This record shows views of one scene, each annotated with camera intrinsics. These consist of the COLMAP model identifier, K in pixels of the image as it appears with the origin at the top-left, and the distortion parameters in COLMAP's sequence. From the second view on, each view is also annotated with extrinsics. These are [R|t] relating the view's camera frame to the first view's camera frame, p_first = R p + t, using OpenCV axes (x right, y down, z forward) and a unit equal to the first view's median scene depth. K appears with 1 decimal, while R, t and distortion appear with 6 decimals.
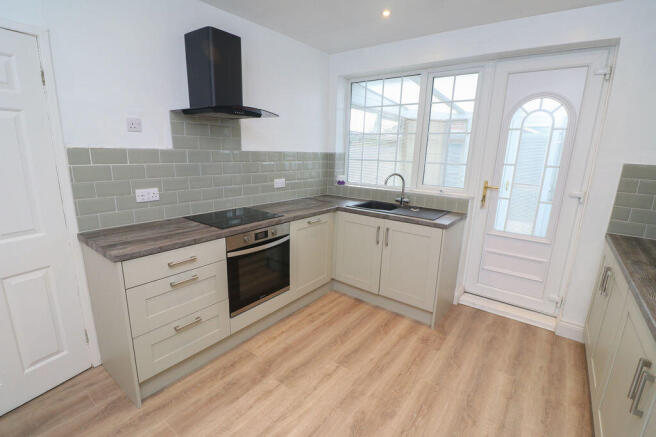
lens RADIAL K [[309.2, 0, 325.4], [0, 309.2, 221.0], [0, 0, 1]] dist [-0.001555, -0.000779]
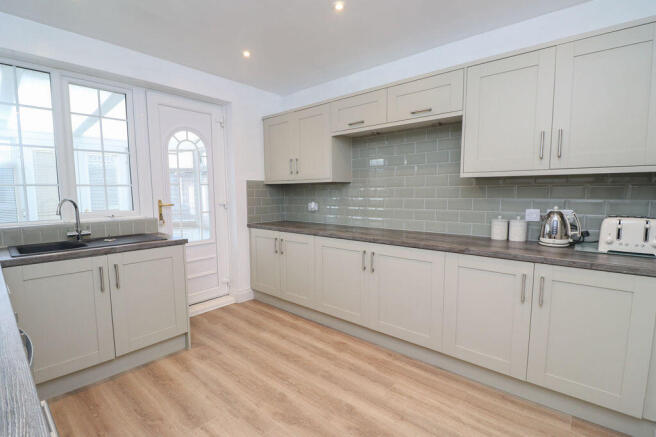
lens RADIAL K [[309.2, 0, 325.4], [0, 309.2, 221.0], [0, 0, 1]] dist [-0.001555, -0.000779]
pose [[0.059849, -0.124892, 0.990364, -0.558457], [0.236353, 0.965703, 0.107499, -0.045134], [-0.969822, 0.227641, 0.087315, 0.423005]]
